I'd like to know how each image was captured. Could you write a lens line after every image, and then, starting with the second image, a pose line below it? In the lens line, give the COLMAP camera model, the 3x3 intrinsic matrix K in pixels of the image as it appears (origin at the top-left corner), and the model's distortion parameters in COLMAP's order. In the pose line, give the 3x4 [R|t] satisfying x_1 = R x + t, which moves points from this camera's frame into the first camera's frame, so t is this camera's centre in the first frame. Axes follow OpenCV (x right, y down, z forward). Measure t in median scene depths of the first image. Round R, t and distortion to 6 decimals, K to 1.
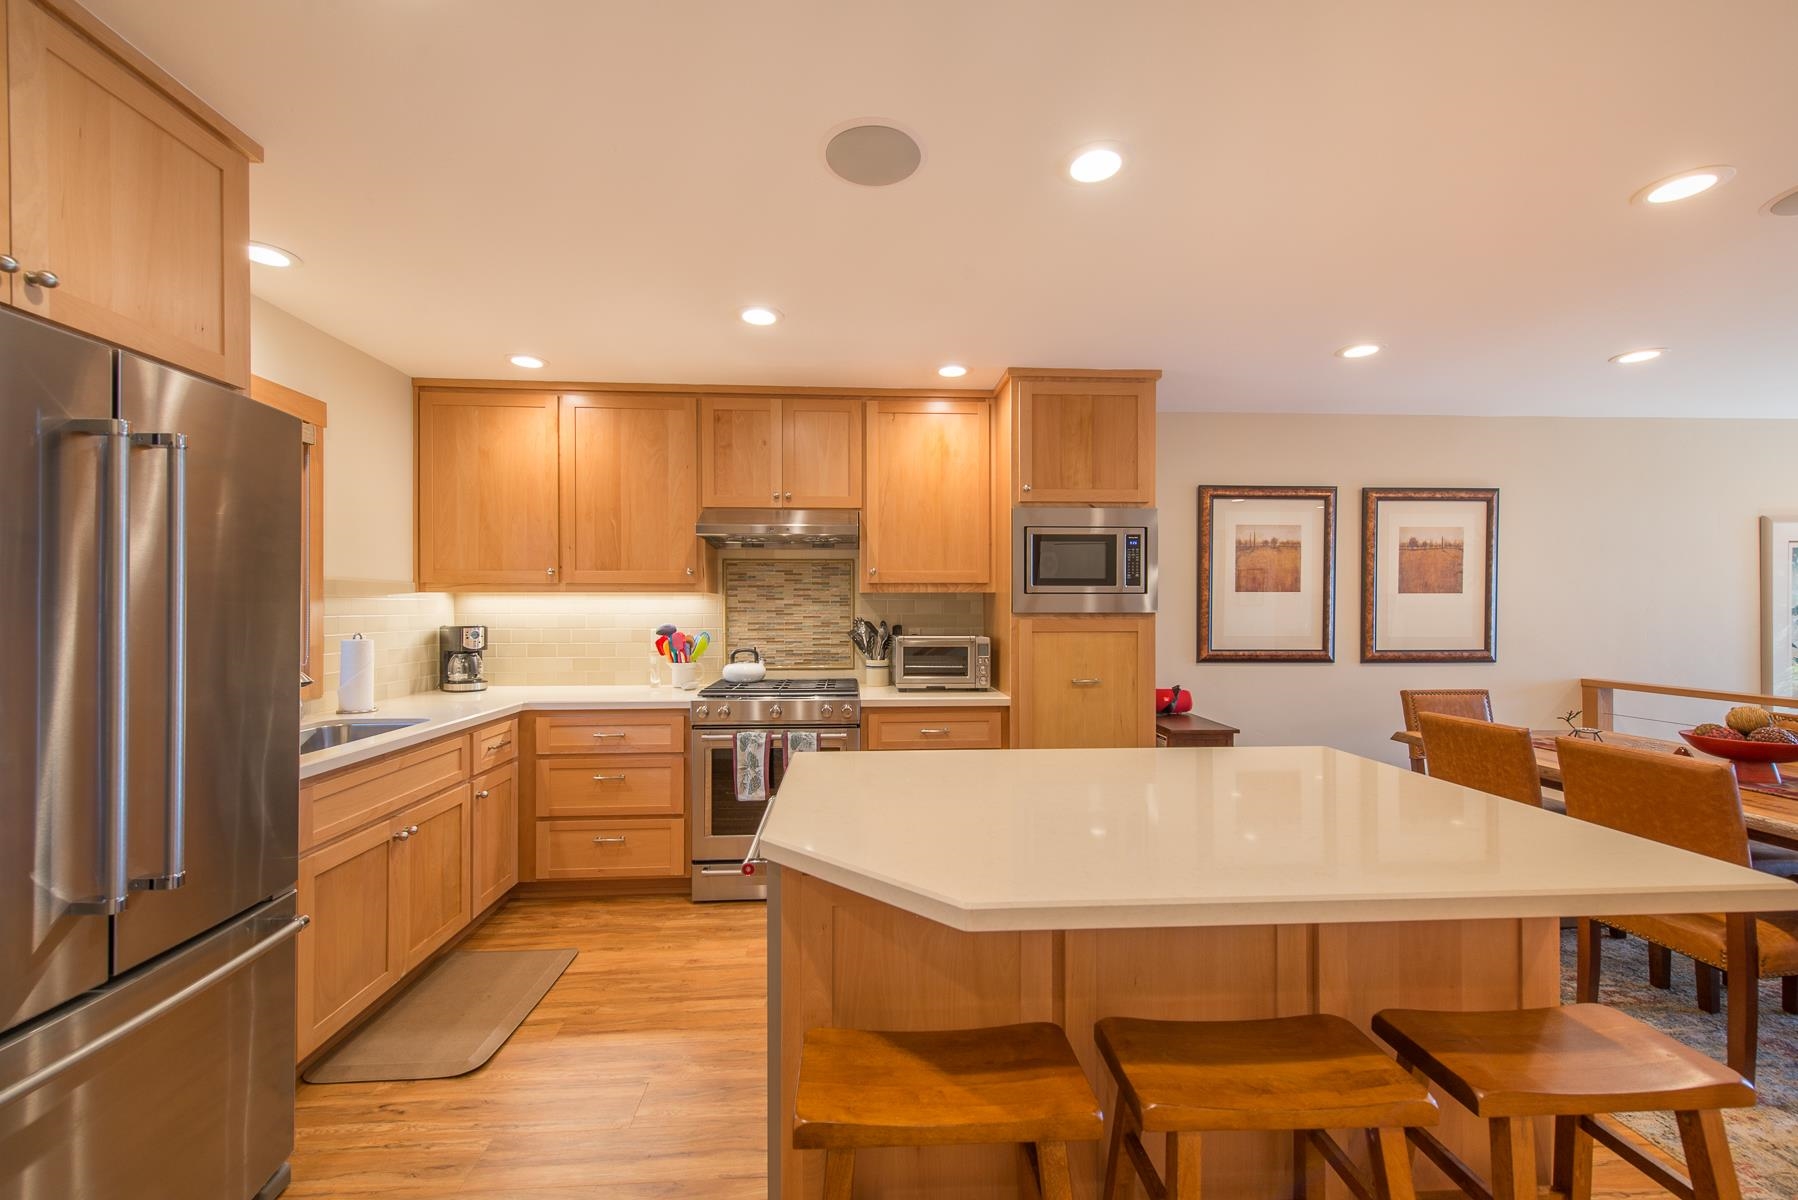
lens RADIAL K [[707.6, 0, 895.4], [0, 707.6, 611.6], [0, 0, 1]] dist [0.018184, -0.003223]
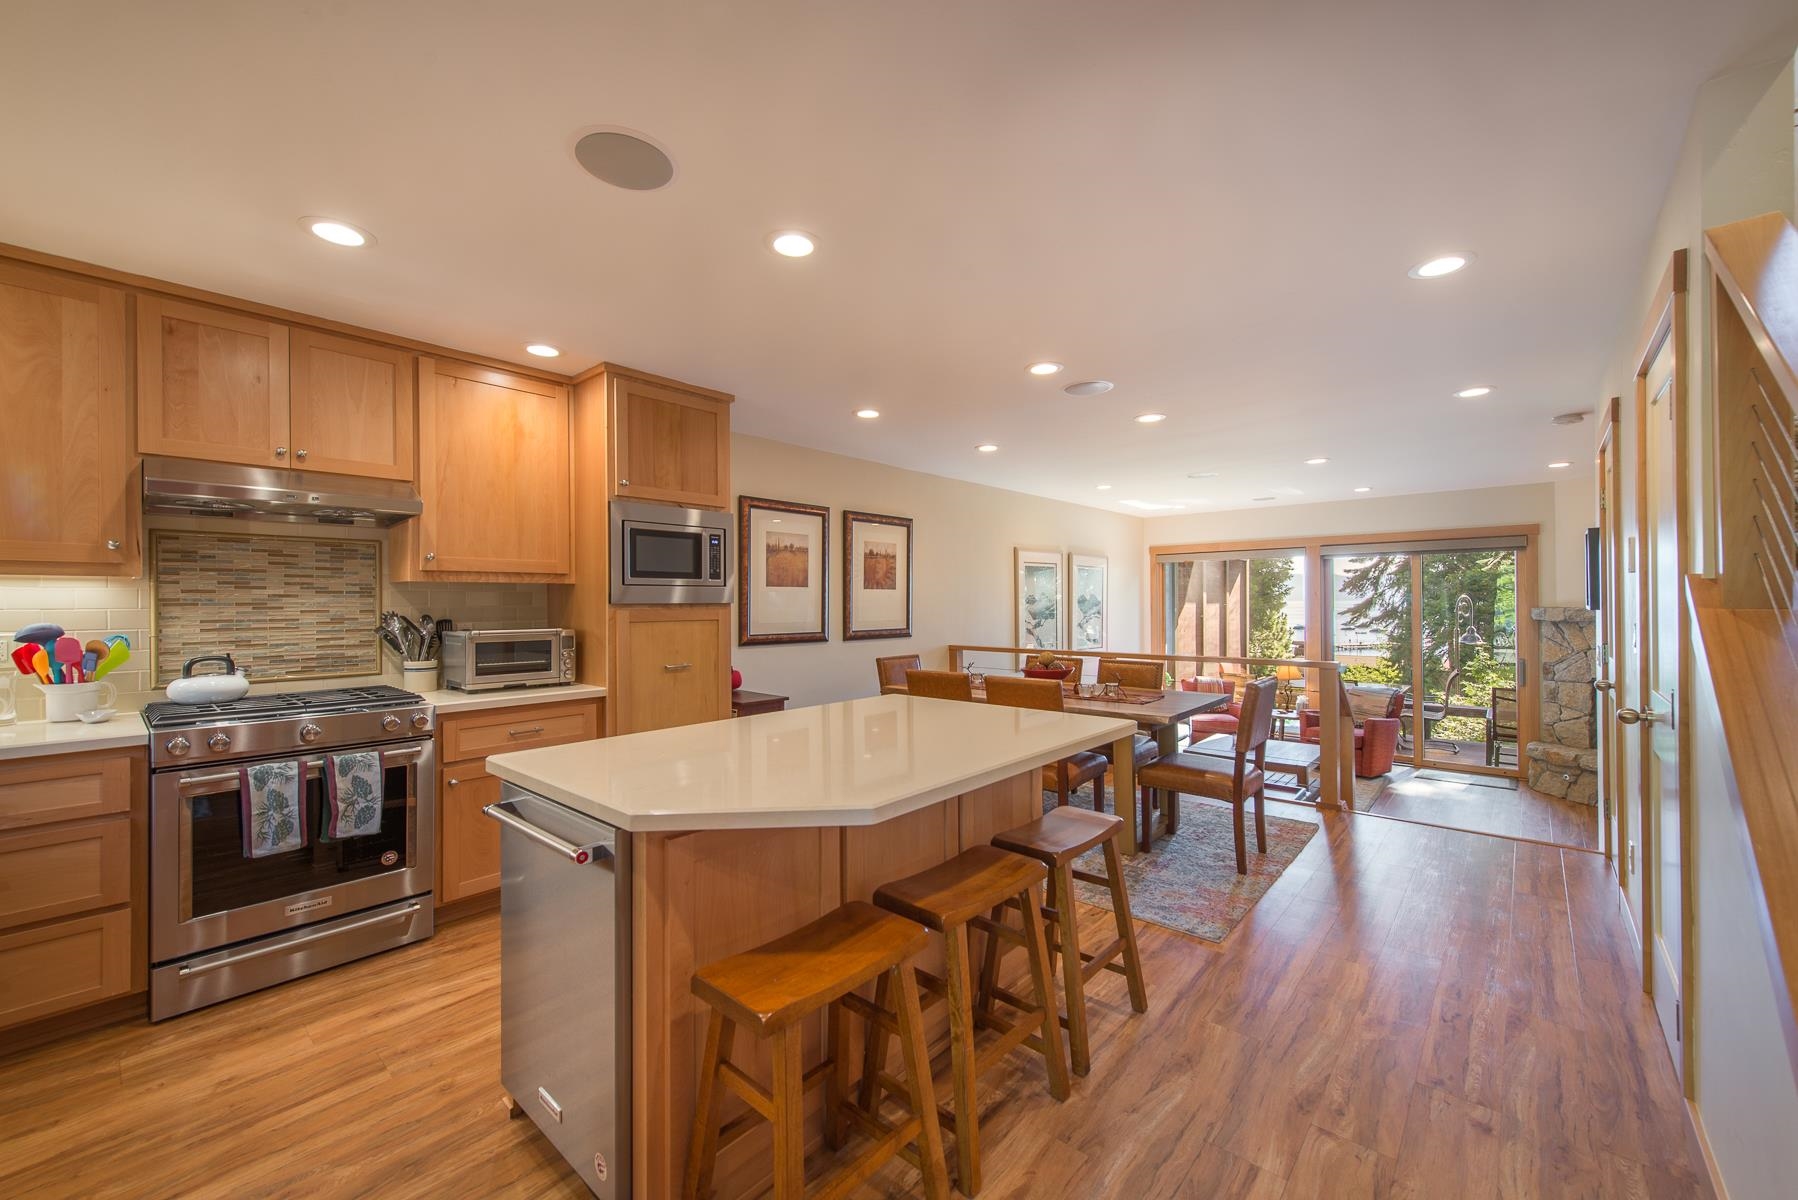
lens RADIAL K [[707.6, 0, 891.8], [0, 707.6, 601.0], [0, 0, 1]] dist [0.018184, -0.003223]
pose [[0.713697, -0.001437, 0.700453, -0.236156], [0.007315, 0.999959, -0.005403, 0.005374], [-0.700417, 0.008980, 0.713678, -0.006915]]
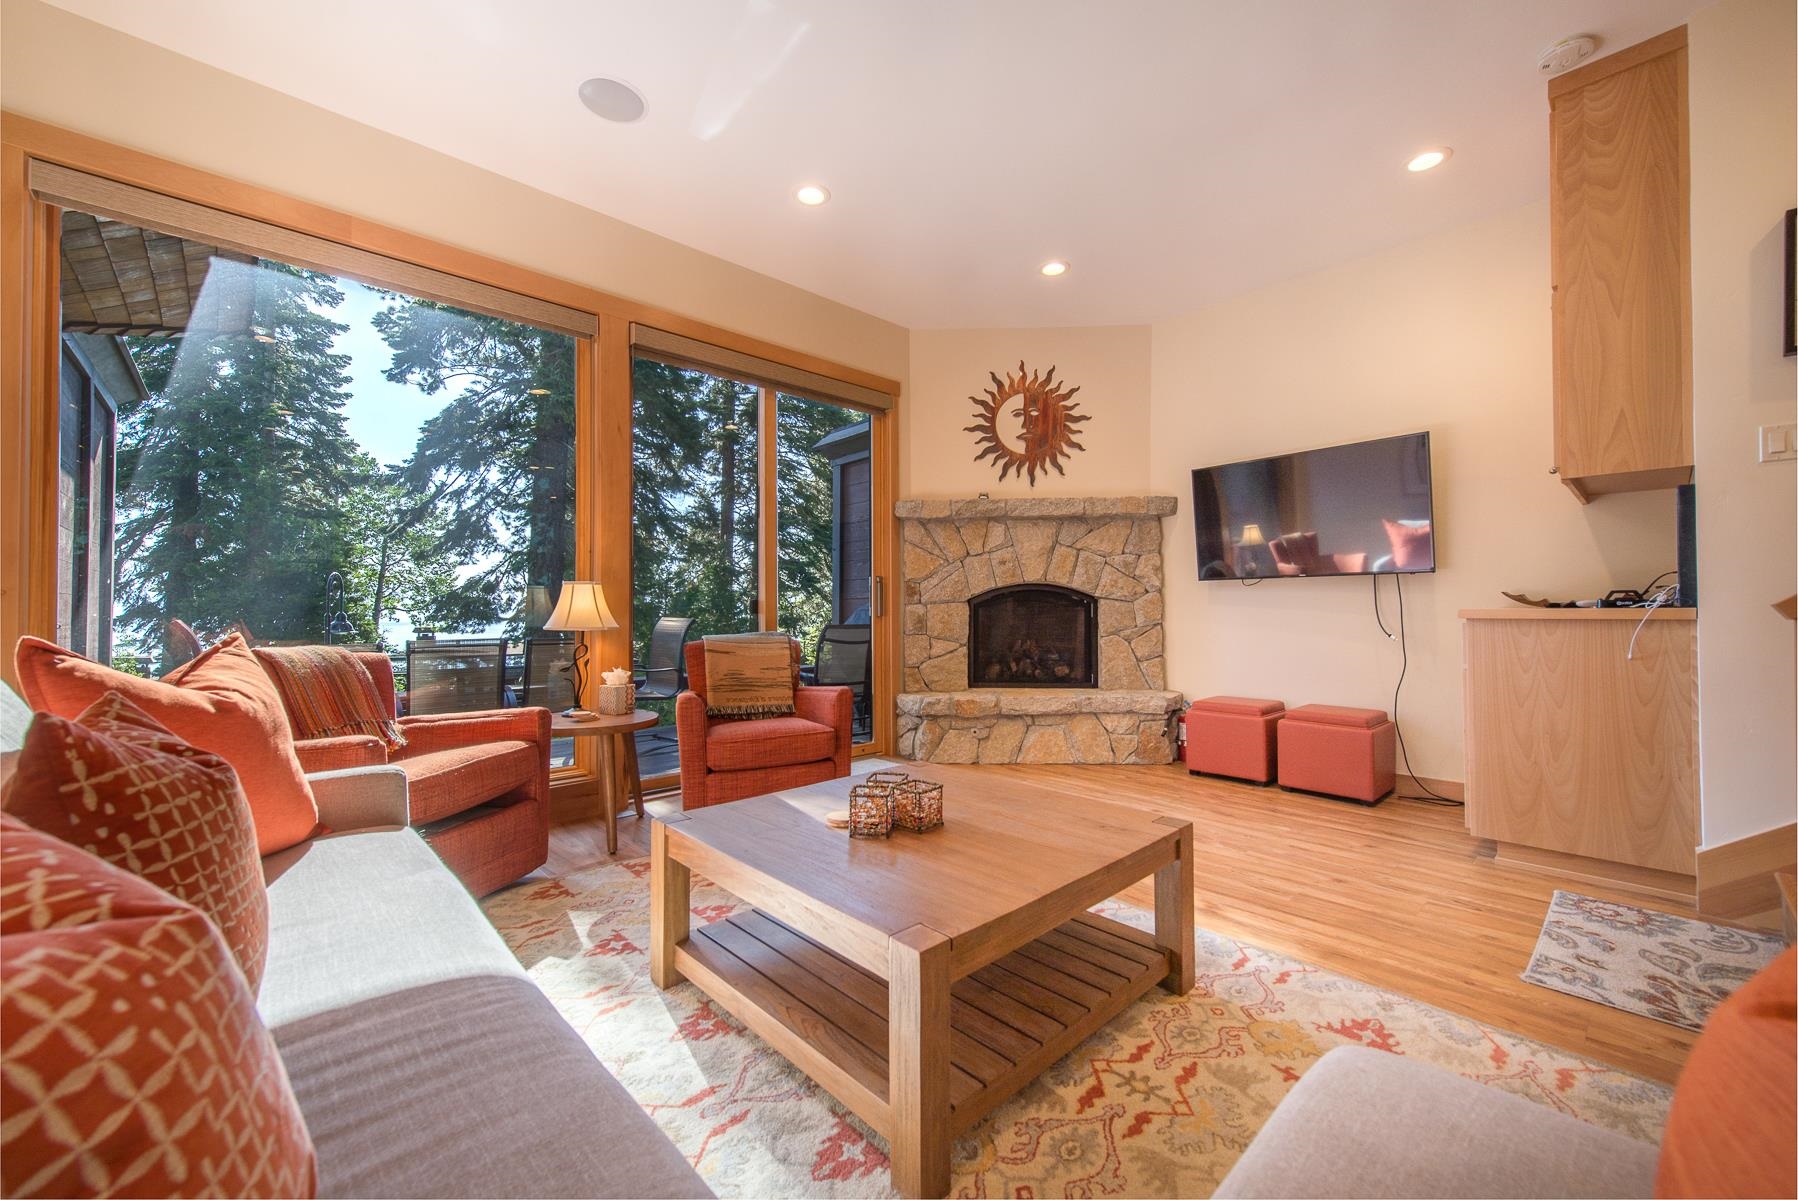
lens RADIAL K [[707.6, 0, 895.0], [0, 707.6, 597.8], [0, 0, 1]] dist [0.018184, -0.003223]
pose [[-0.634186, 0.019806, 0.772926, 1.368192], [0.006202, 0.999770, -0.020531, 0.238452], [-0.773155, -0.008227, -0.634163, 1.023921]]
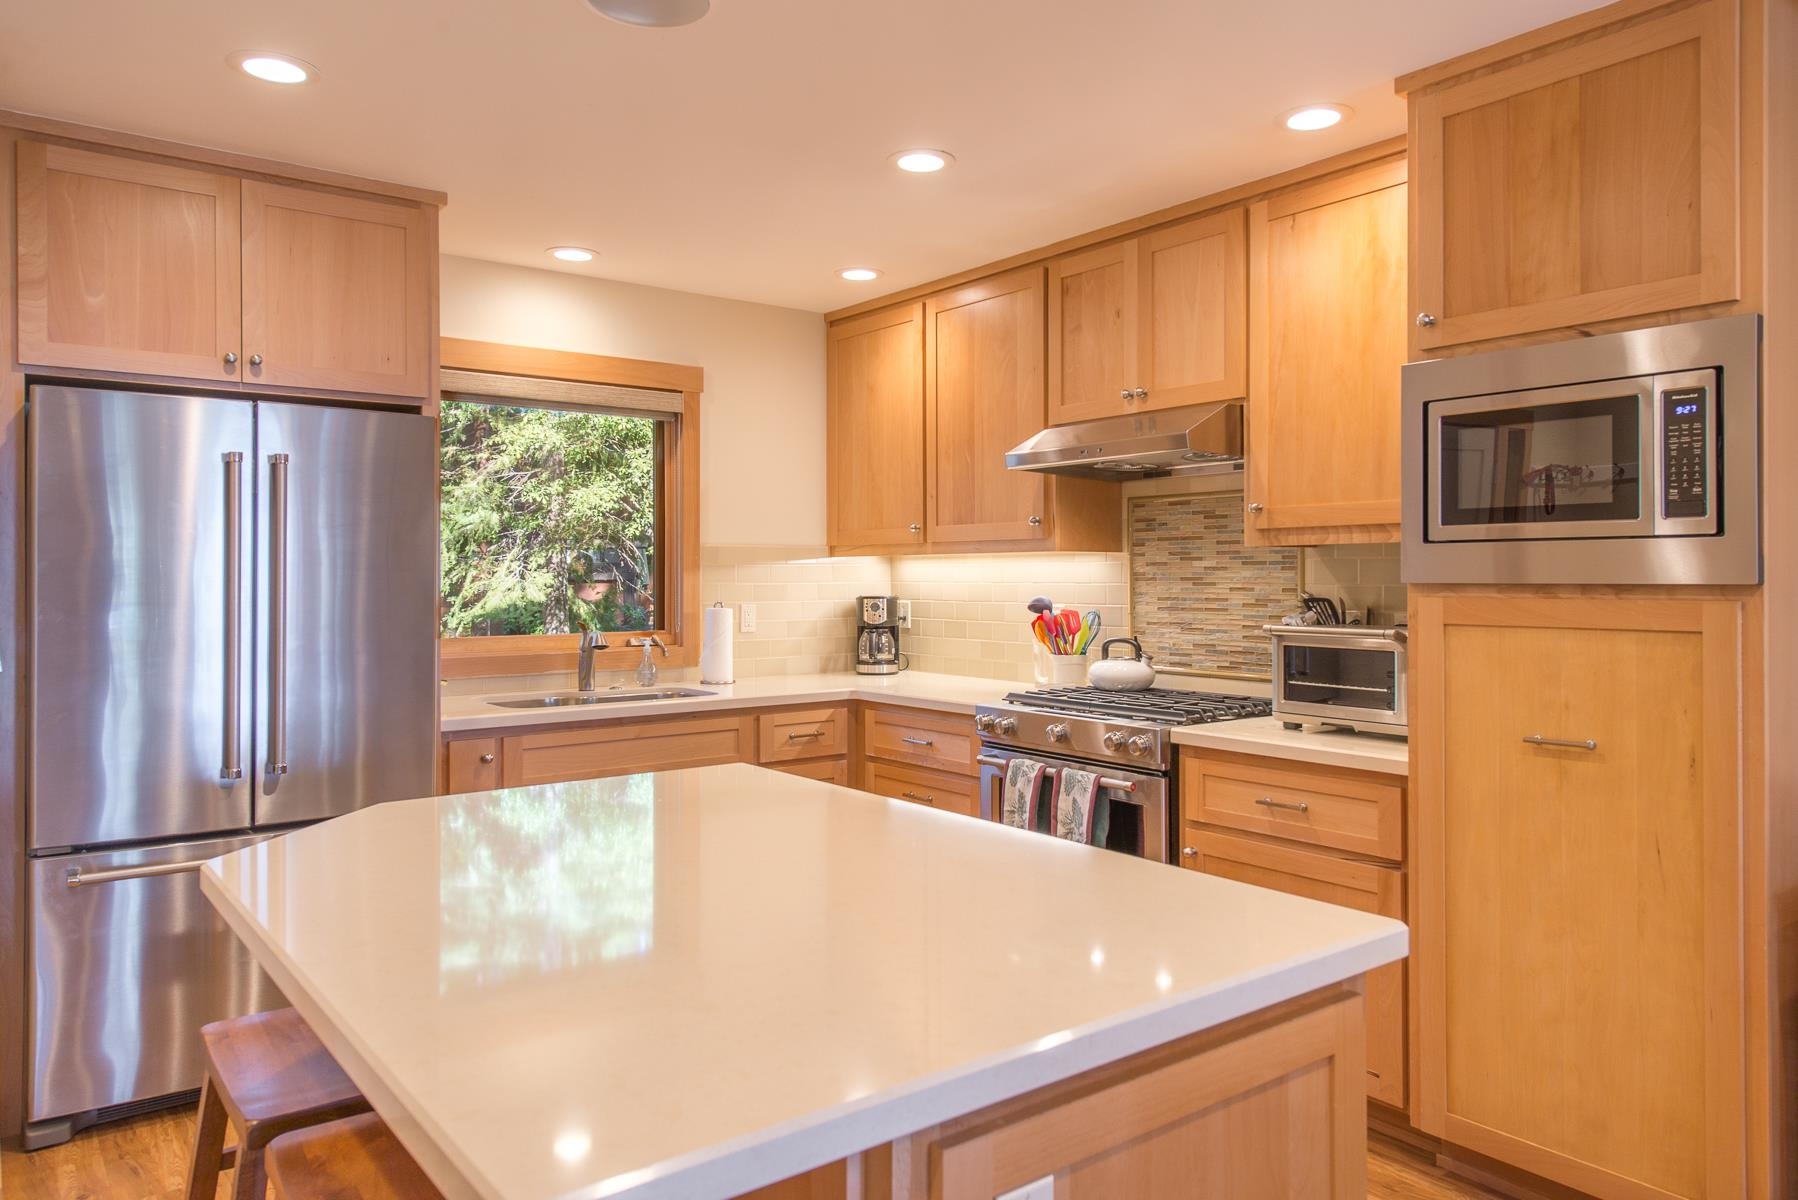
lens RADIAL K [[1207.8, 0, 916.0], [0, 1207.8, 579.2], [0, 0, 1]] dist [0.008394, -0.006378]
pose [[0.567729, 0.001911, -0.823213, 0.596238], [-0.001705, 0.999998, 0.001146, -0.001556], [0.823213, 0.000753, 0.567732, 0.237354]]
